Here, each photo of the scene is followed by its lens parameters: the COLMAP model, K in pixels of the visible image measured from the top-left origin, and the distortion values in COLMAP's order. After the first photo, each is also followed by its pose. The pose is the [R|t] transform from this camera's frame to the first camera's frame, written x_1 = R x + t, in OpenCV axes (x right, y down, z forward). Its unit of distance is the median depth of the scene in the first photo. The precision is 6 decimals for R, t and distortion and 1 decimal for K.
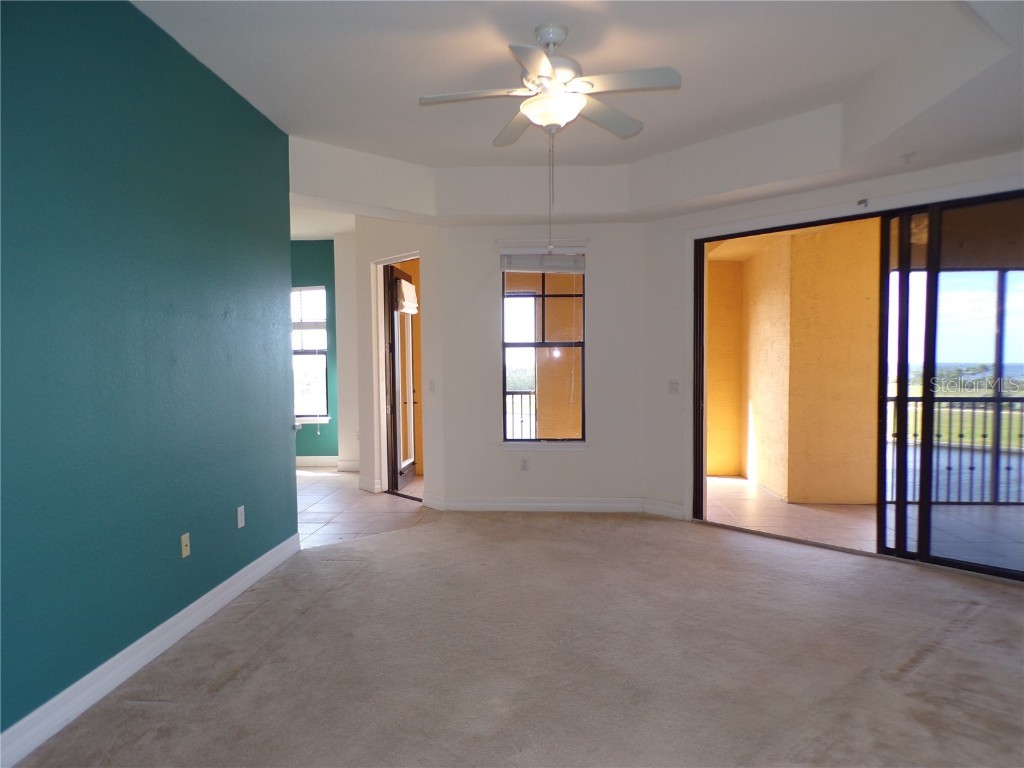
lens RADIAL K [[695.6, 0, 515.4], [0, 695.6, 389.6], [0, 0, 1]] dist [0.003283, 0.000665]
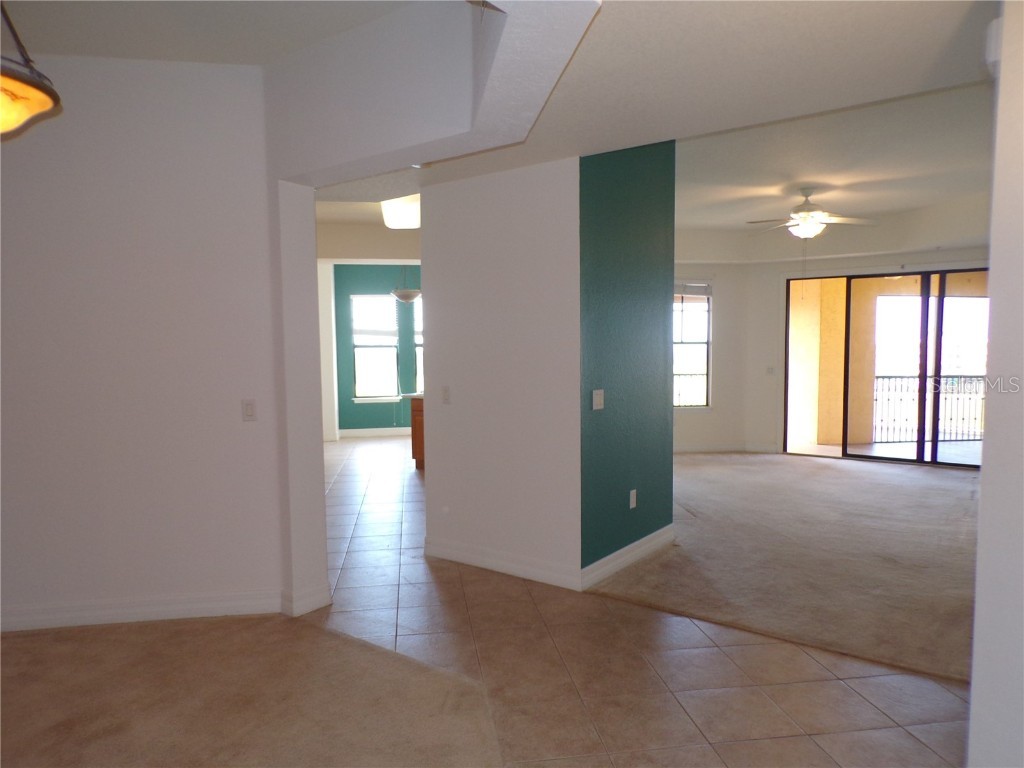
lens RADIAL K [[695.6, 0, 515.4], [0, 695.6, 389.6], [0, 0, 1]] dist [0.003283, 0.000665]
pose [[0.979667, -0.010512, 0.200354, -0.794324], [0.005816, 0.999695, 0.024013, -0.002505], [-0.200545, -0.022360, 0.979429, -0.529734]]
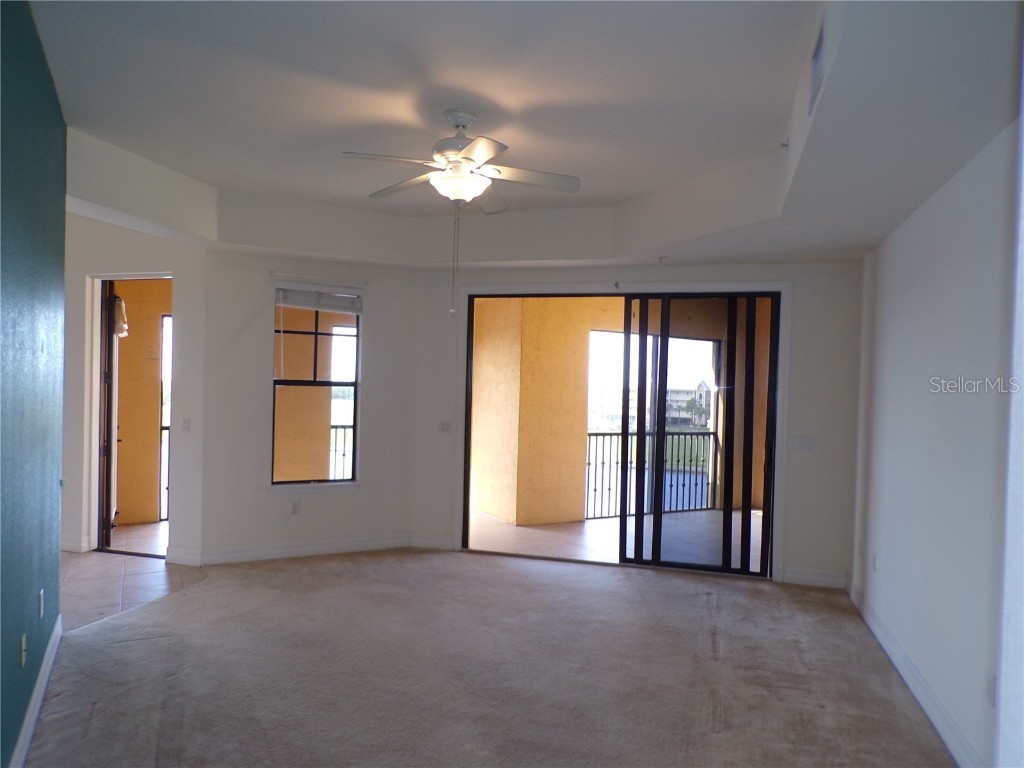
lens RADIAL K [[695.6, 0, 515.4], [0, 695.6, 389.6], [0, 0, 1]] dist [0.003283, 0.000665]
pose [[0.849332, 0.024695, 0.527281, -0.301924], [-0.009479, 0.999458, -0.031540, -0.035191], [-0.527774, 0.021790, 0.849105, 0.028632]]
